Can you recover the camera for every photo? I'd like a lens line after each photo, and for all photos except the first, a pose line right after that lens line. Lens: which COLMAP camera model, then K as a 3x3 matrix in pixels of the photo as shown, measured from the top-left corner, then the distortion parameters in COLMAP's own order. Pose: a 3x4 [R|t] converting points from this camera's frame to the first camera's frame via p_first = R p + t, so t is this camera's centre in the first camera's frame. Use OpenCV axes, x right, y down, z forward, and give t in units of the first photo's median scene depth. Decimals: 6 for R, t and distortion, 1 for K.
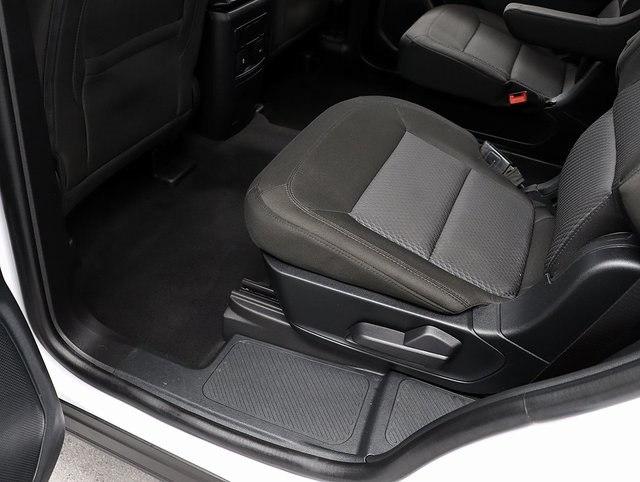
lens RADIAL K [[578.7, 0, 320.0], [0, 578.7, 241.0], [0, 0, 1]] dist [-0.189331, 0.139563]
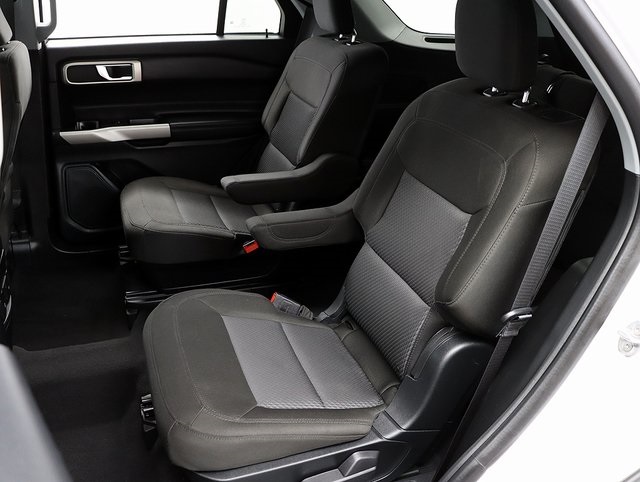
lens RADIAL K [[578.7, 0, 320.0], [0, 578.7, 241.0], [0, 0, 1]] dist [-0.189331, 0.139563]
pose [[0.724433, -0.314860, 0.613237, -0.314055], [0.423736, 0.905075, -0.035870, -0.172123], [-0.543732, 0.285836, 0.789084, -0.056704]]
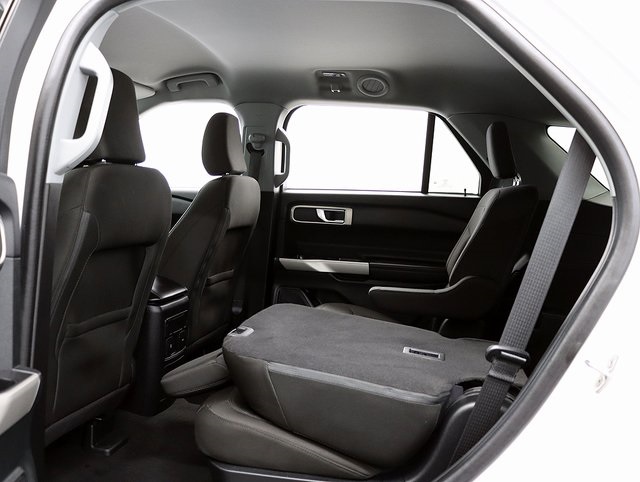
lens RADIAL K [[578.7, 0, 320.0], [0, 578.7, 241.0], [0, 0, 1]] dist [-0.189331, 0.139563]
pose [[0.977460, -0.031676, 0.208730, -0.075589], [0.140526, 0.835460, -0.531280, 0.215206], [-0.157557, 0.548637, 0.821081, -0.215520]]
